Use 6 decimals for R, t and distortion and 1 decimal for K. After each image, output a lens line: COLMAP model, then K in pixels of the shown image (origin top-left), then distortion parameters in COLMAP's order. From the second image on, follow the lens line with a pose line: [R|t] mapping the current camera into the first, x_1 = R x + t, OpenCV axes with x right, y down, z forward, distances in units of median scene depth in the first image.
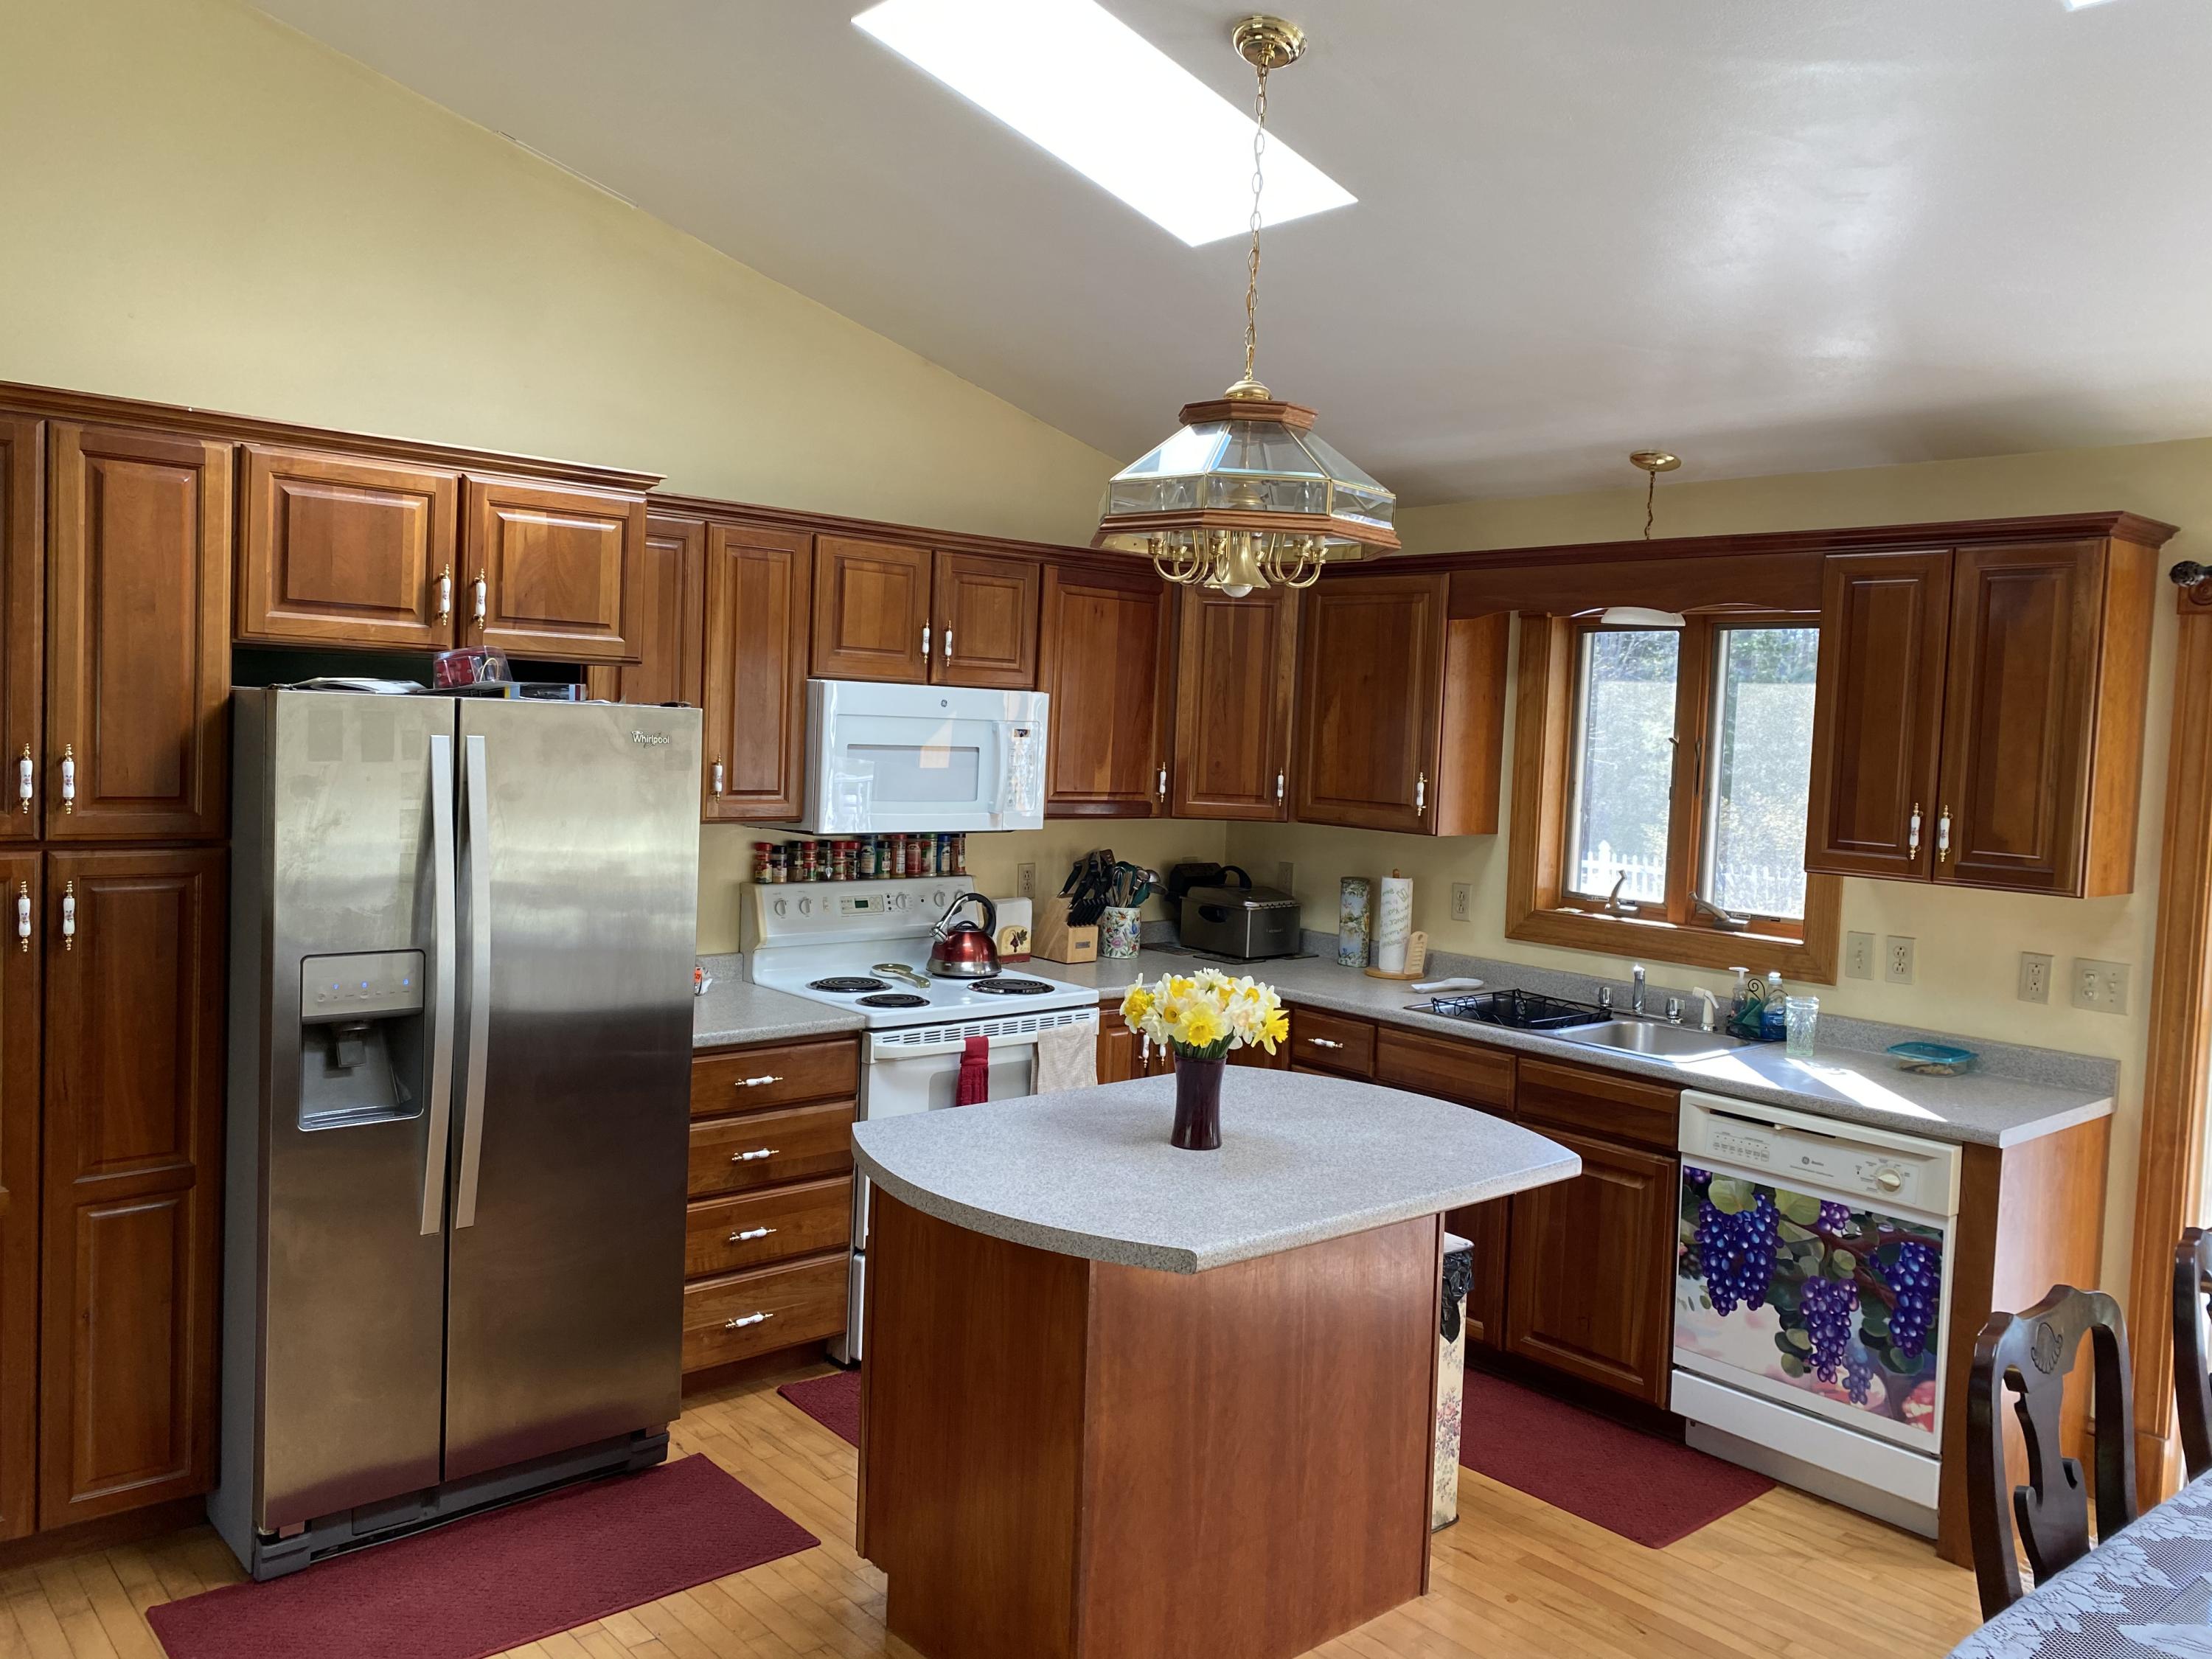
lens RADIAL K [[1684.3, 0, 1105.5], [0, 1684.3, 819.6], [0, 0, 1]] dist [0.057910, -0.047770]
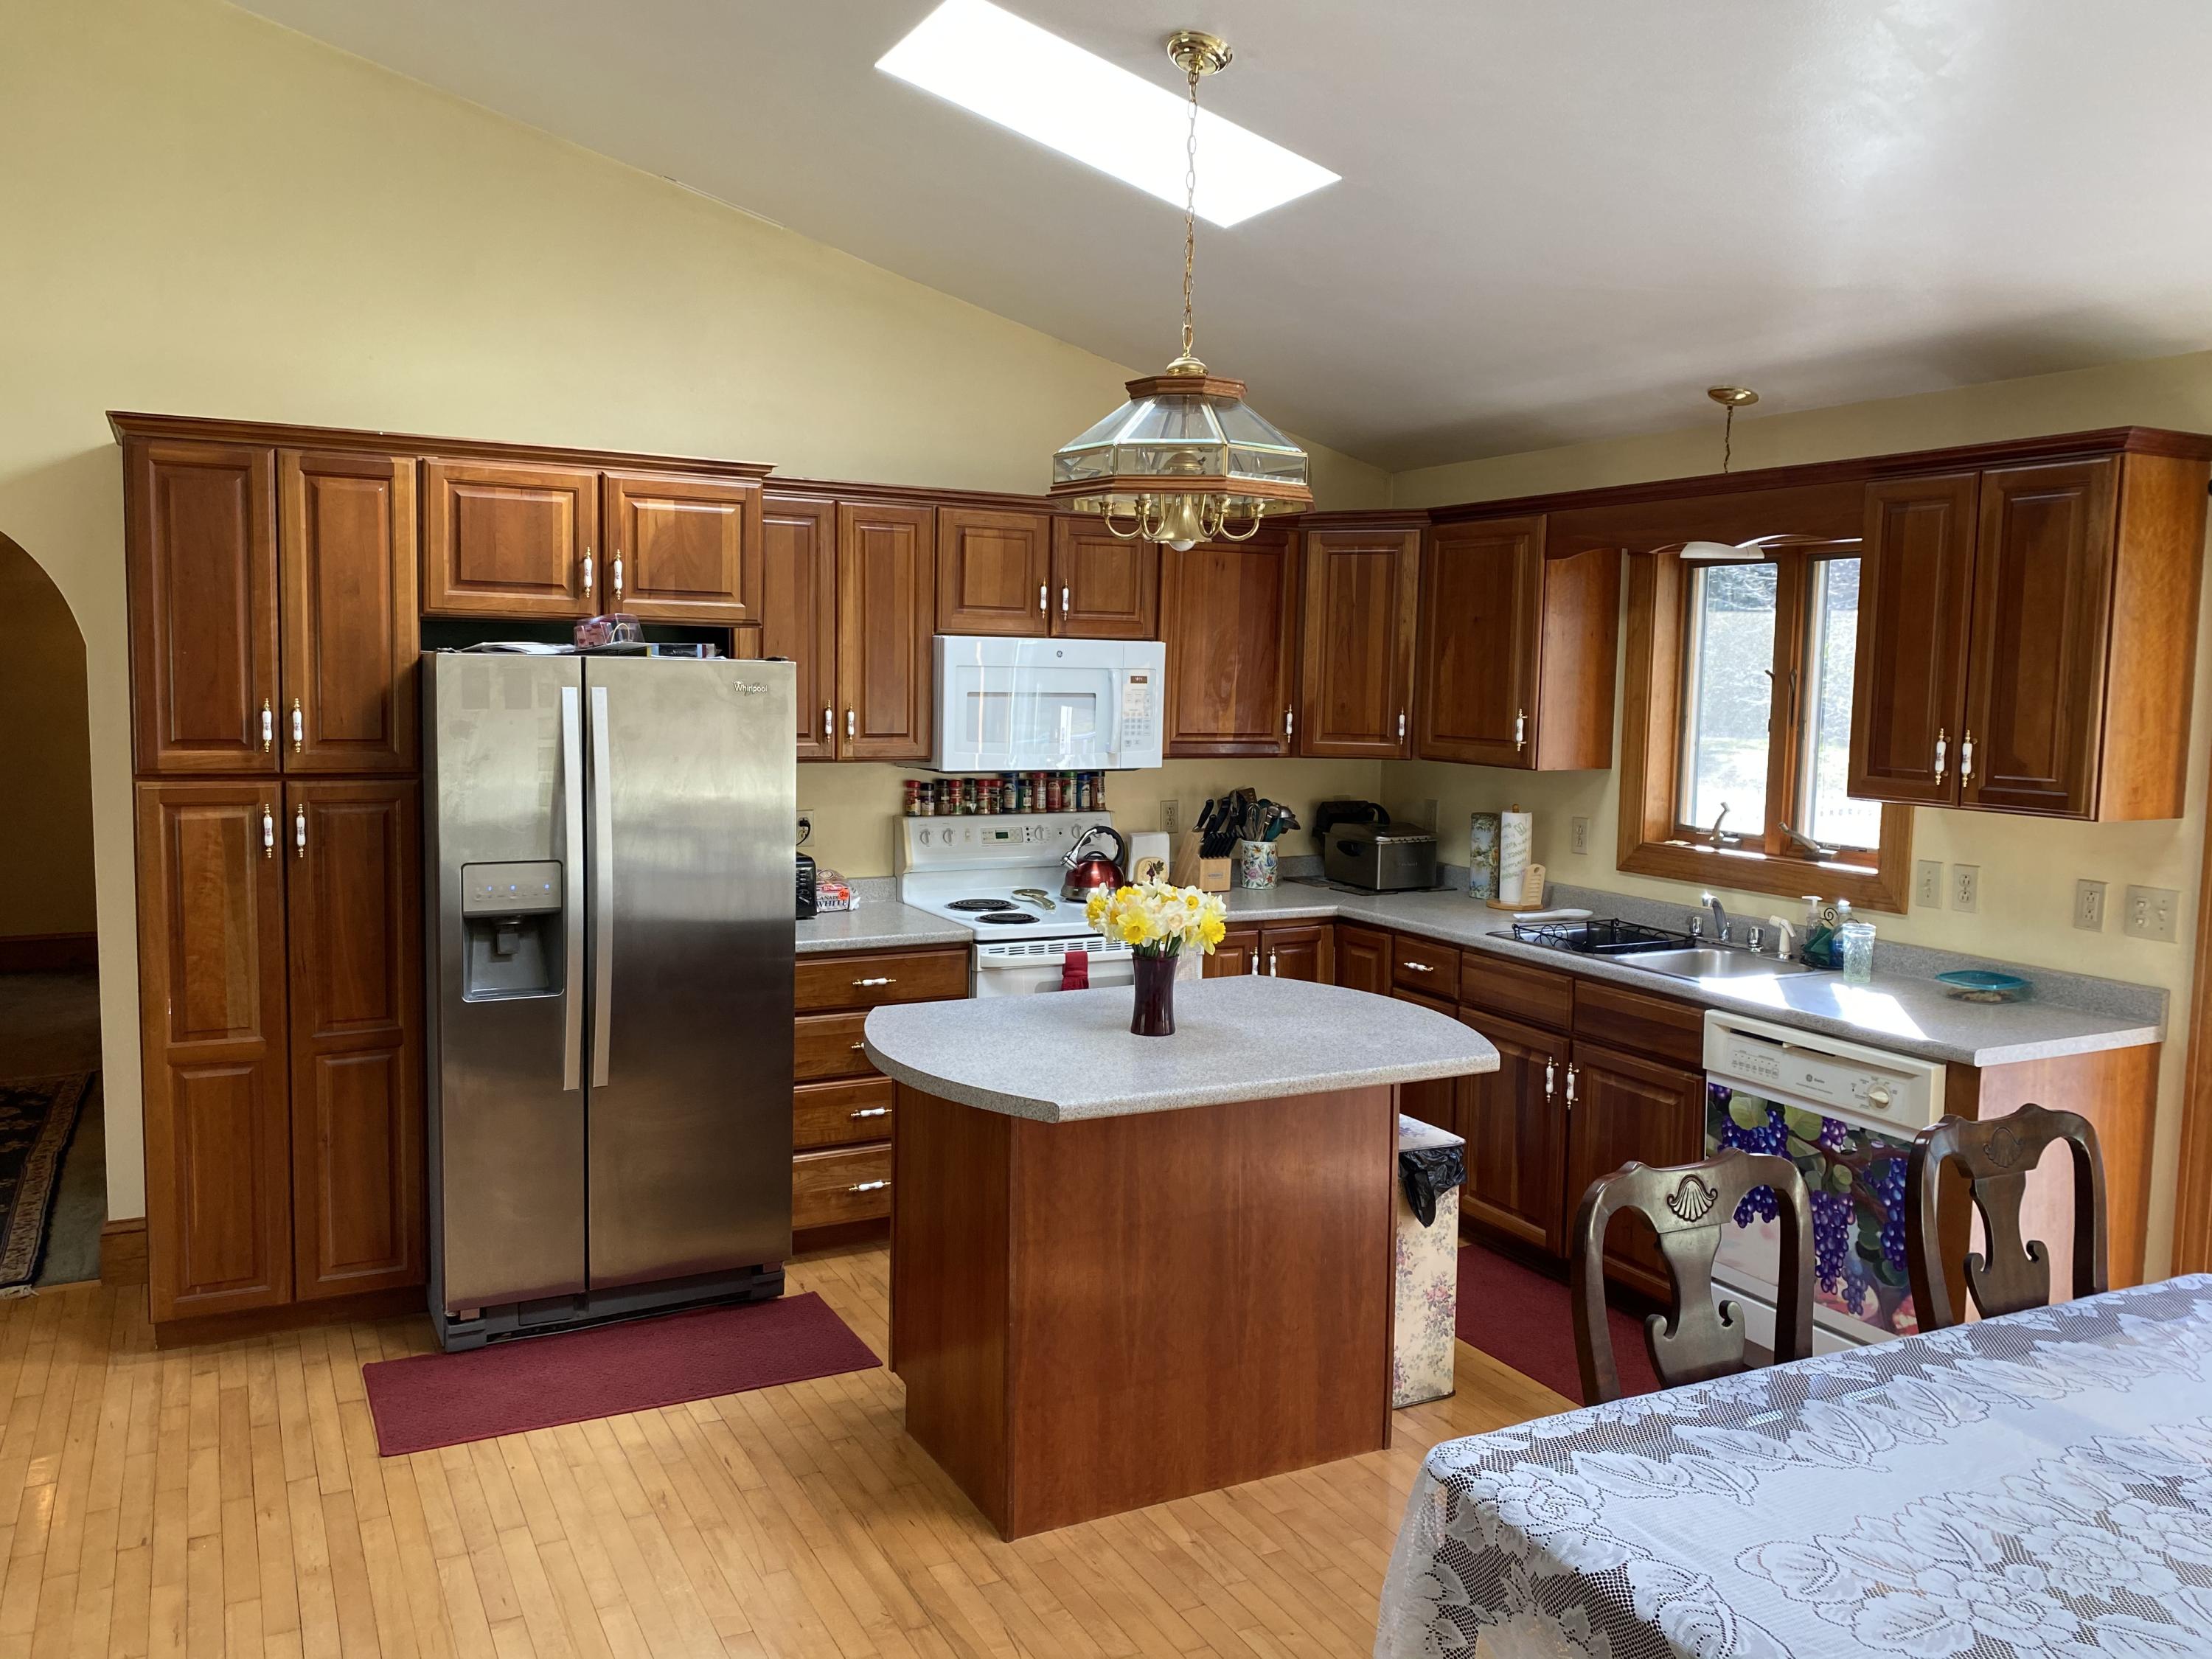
lens RADIAL K [[1684.3, 0, 1101.8], [0, 1684.3, 817.2], [0, 0, 1]] dist [0.057910, -0.047770]
pose [[0.971720, -0.001186, -0.236132, 0.243425], [0.006813, 0.999712, 0.023015, 0.016905], [0.236037, -0.023973, 0.971448, -0.094922]]
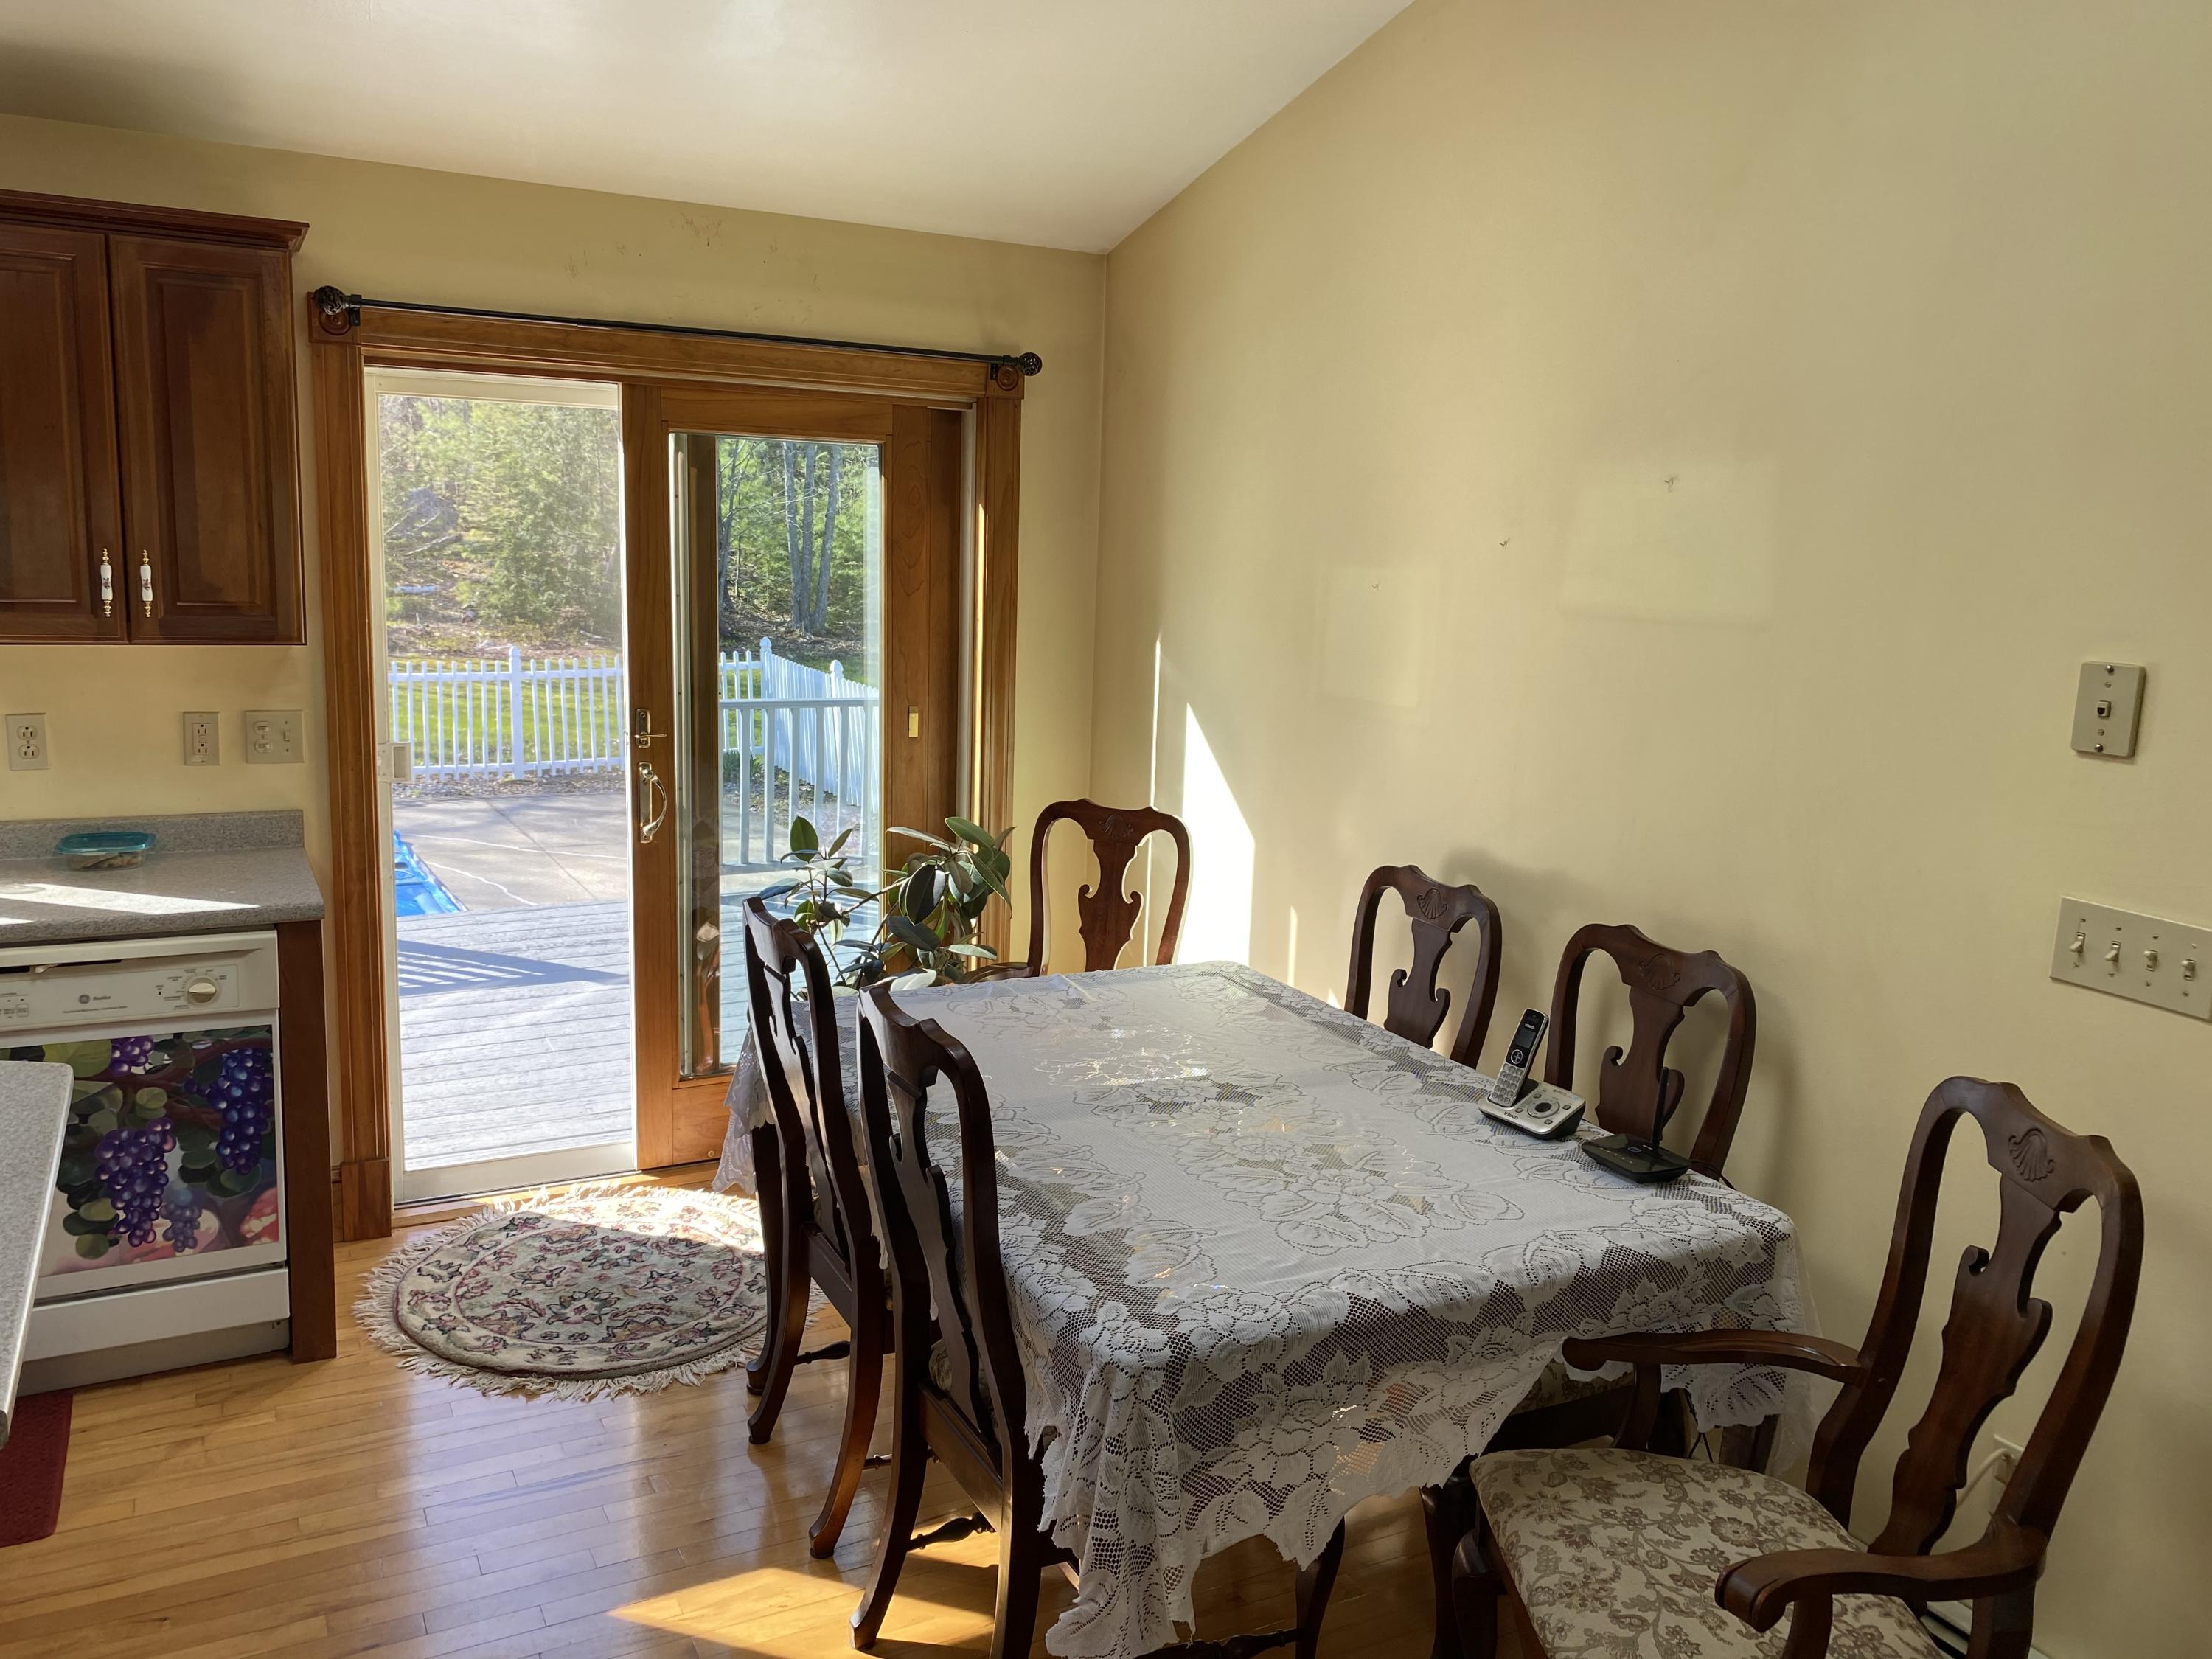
lens RADIAL K [[1684.3, 0, 1080.4], [0, 1684.3, 811.4], [0, 0, 1]] dist [0.057910, -0.047770]
pose [[0.235676, -0.178291, 0.955337, -0.241104], [0.035408, 0.983950, 0.174896, -0.012992], [-0.971187, -0.007392, 0.238206, 0.353697]]
